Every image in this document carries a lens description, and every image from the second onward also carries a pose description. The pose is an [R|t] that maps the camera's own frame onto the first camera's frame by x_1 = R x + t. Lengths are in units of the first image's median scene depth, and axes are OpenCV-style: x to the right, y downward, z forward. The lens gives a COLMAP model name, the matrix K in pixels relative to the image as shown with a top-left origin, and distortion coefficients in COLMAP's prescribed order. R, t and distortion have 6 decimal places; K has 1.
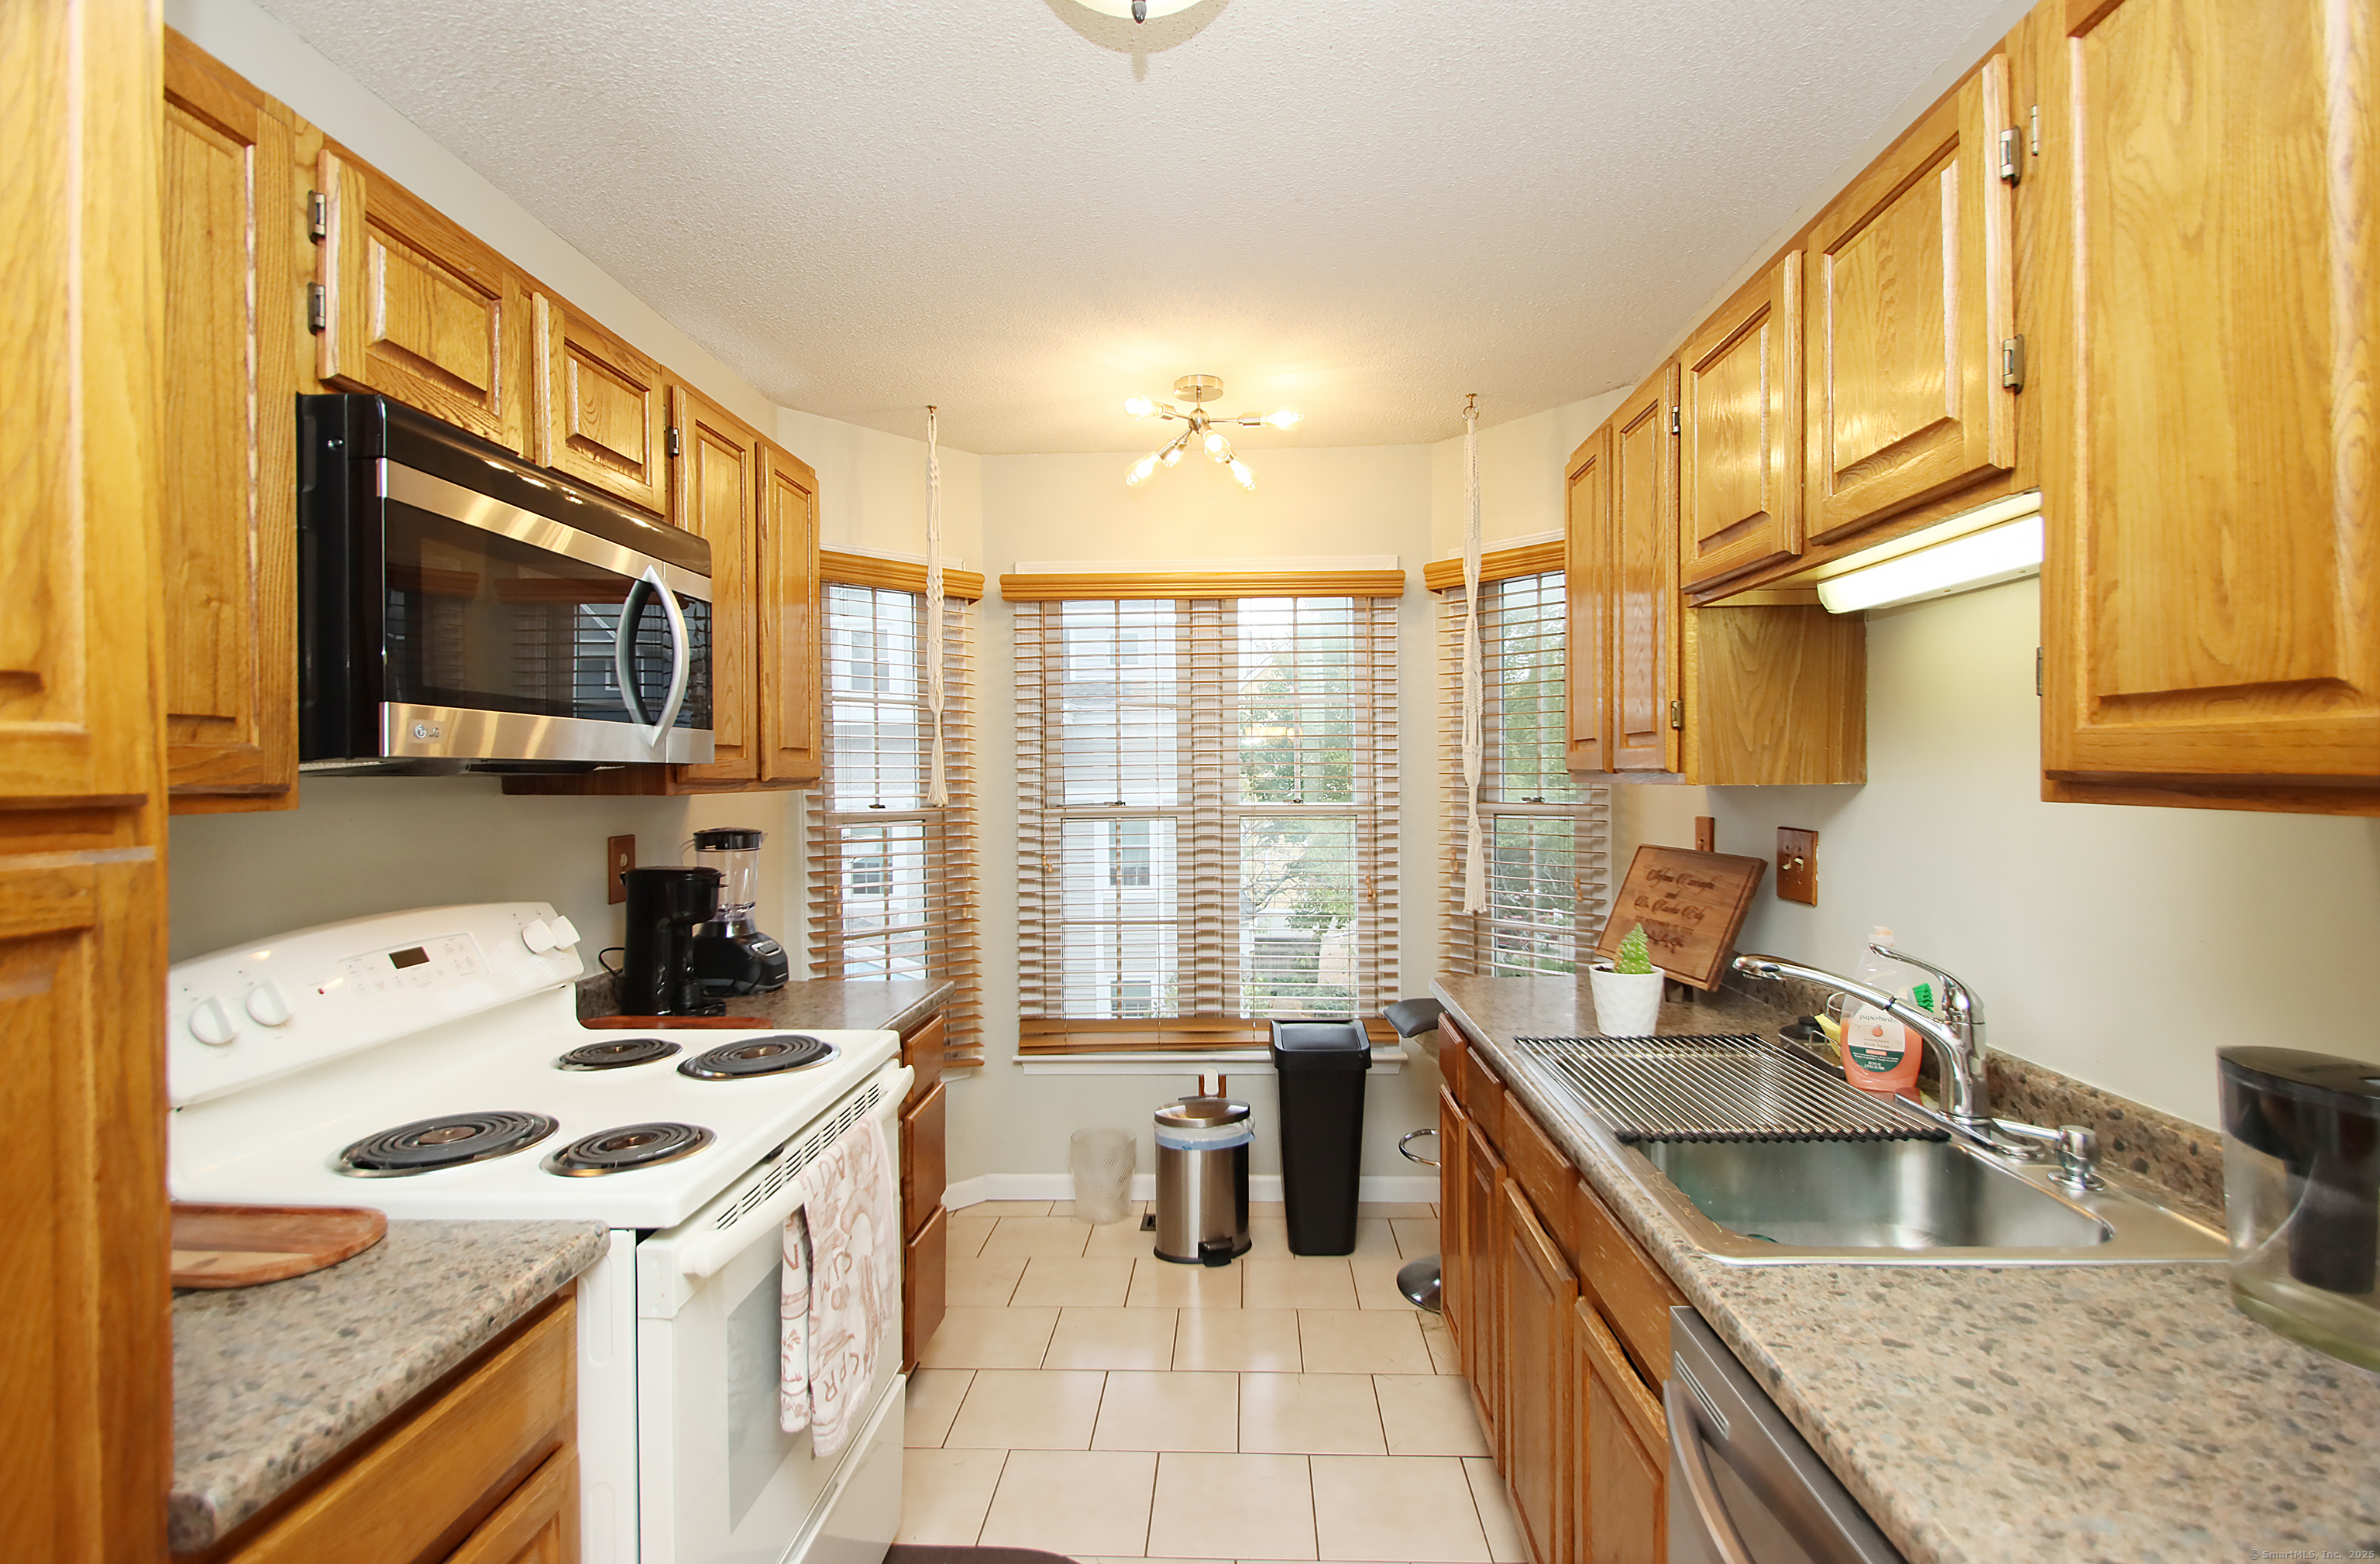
lens RADIAL K [[1125.3, 0, 1210.2], [0, 1125.3, 772.9], [0, 0, 1]] dist [0.010838, -0.014671]
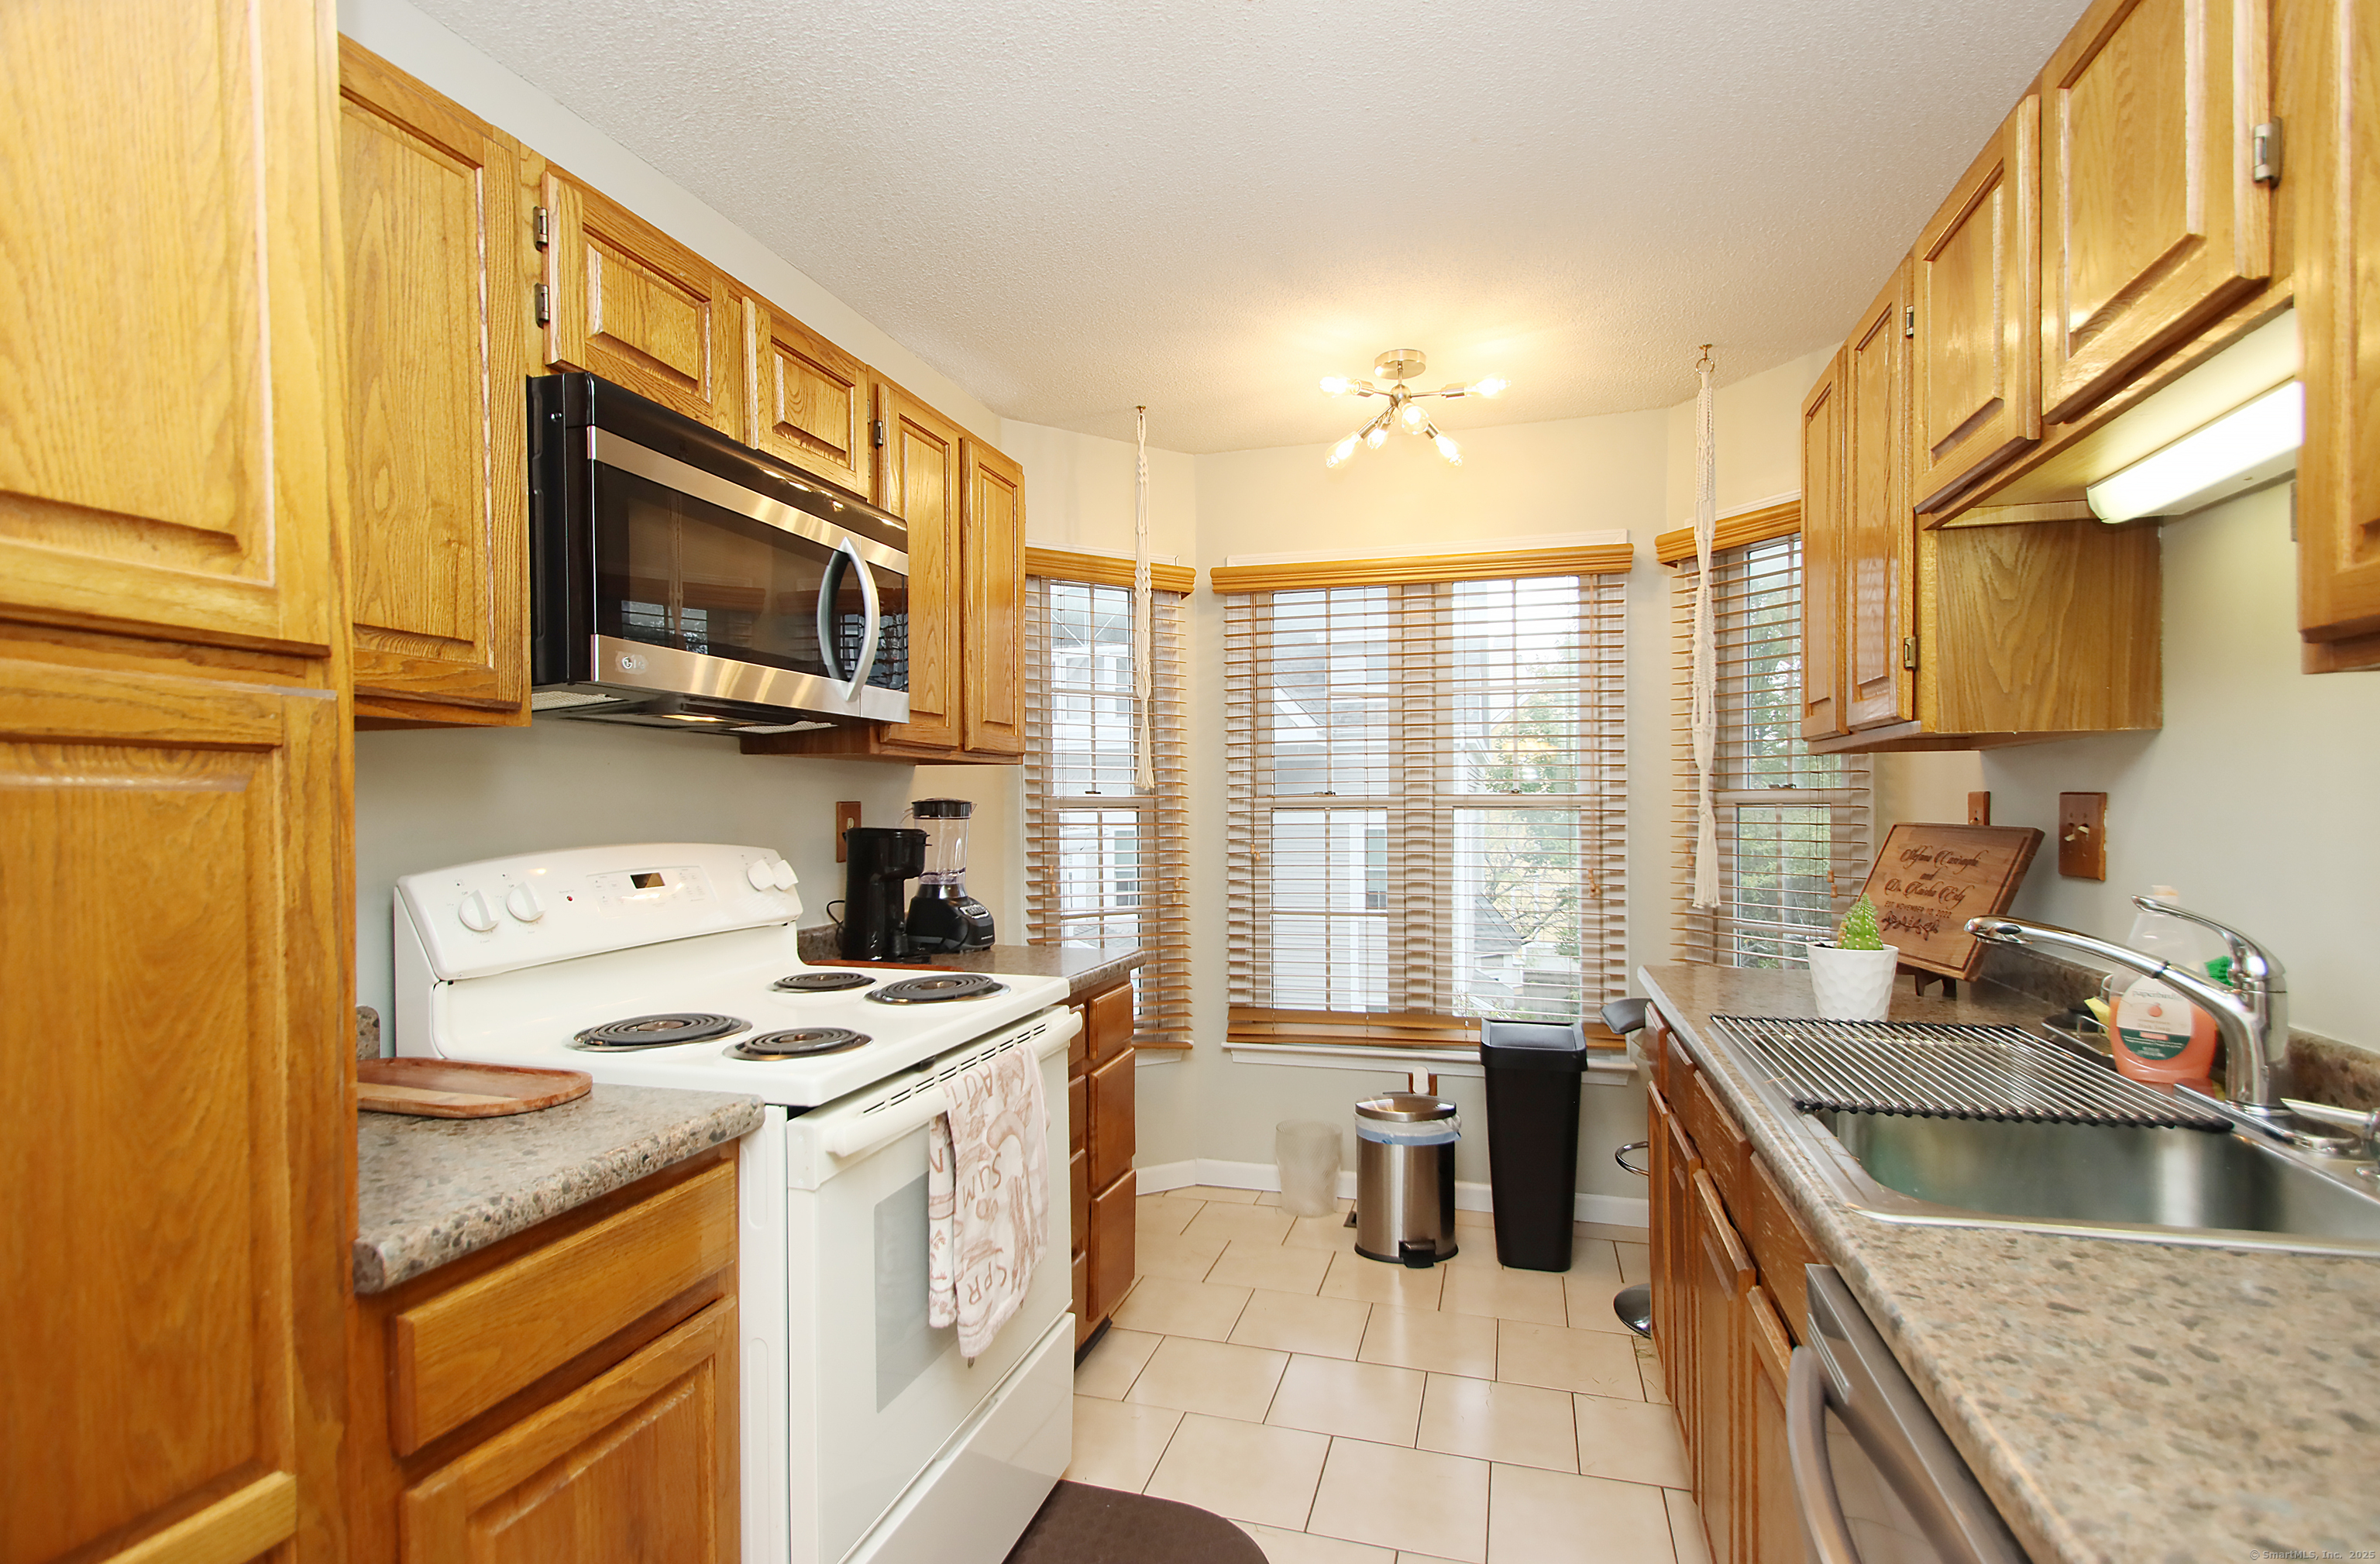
lens RADIAL K [[1125.3, 0, 1192.5], [0, 1125.3, 787.7], [0, 0, 1]] dist [0.010838, -0.014671]
pose [[0.968258, -0.002872, -0.249938, 0.118441], [-0.000703, 0.999899, -0.014211, 0.082483], [0.249953, 0.013936, 0.968158, 0.020001]]
